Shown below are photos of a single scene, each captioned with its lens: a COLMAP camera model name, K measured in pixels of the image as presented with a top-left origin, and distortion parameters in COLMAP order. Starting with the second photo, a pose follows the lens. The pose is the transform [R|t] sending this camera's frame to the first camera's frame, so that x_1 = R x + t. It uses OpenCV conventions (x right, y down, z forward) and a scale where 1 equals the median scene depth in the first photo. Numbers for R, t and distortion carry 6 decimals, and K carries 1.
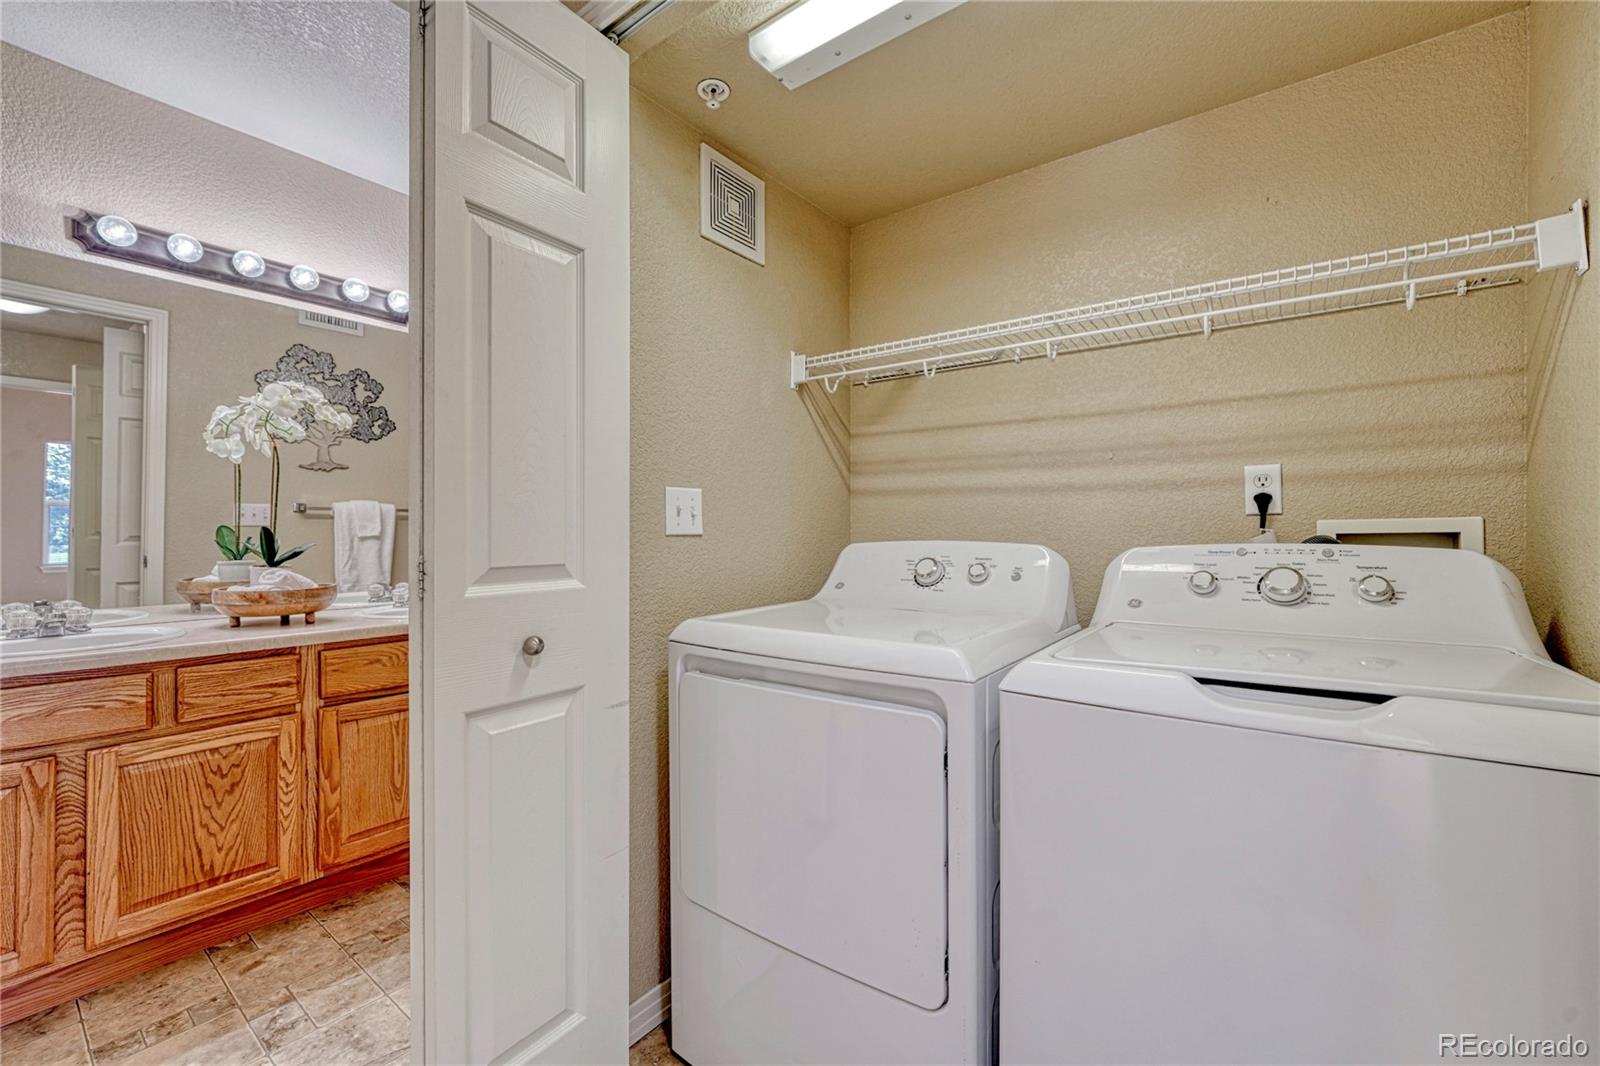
lens RADIAL K [[667.2, 0, 797.0], [0, 667.2, 533.3], [0, 0, 1]] dist [-0.013183, 0.005440]
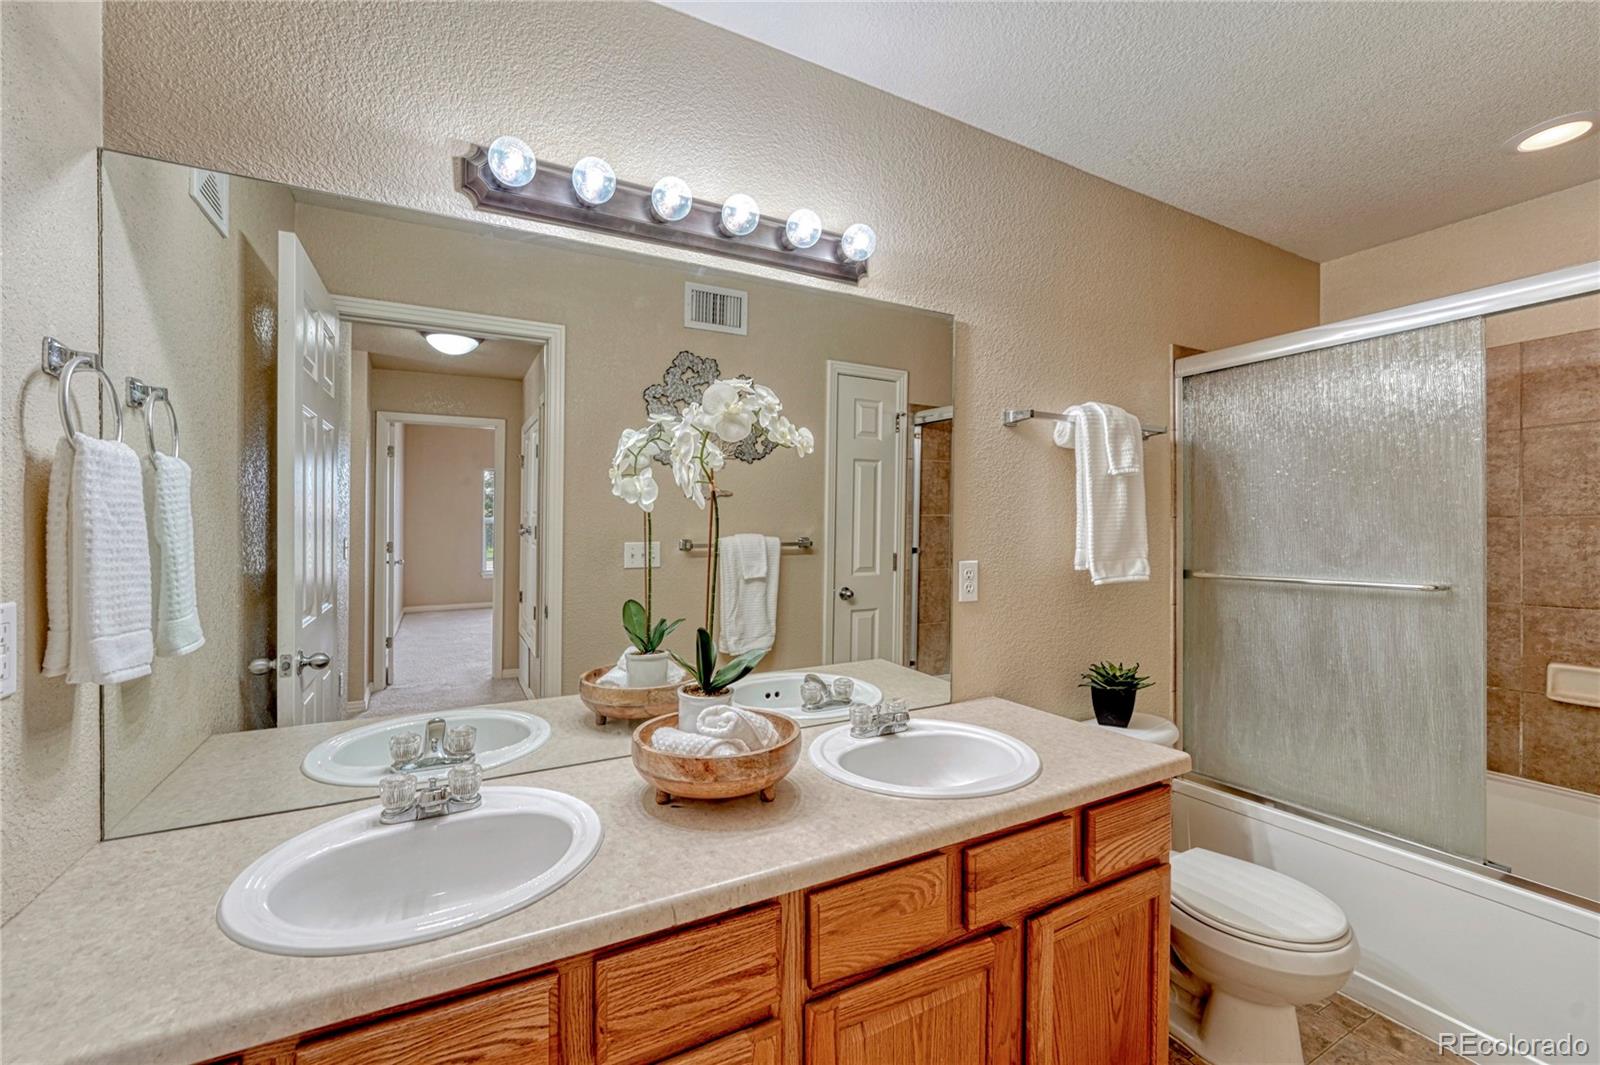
lens RADIAL K [[667.2, 0, 797.0], [0, 667.2, 532.8], [0, 0, 1]] dist [-0.013183, 0.005440]
pose [[0.914672, -0.000129, -0.404198, -0.486222], [0.000683, 0.999999, 0.001226, -0.096109], [0.404197, -0.001397, 0.914671, 0.493356]]
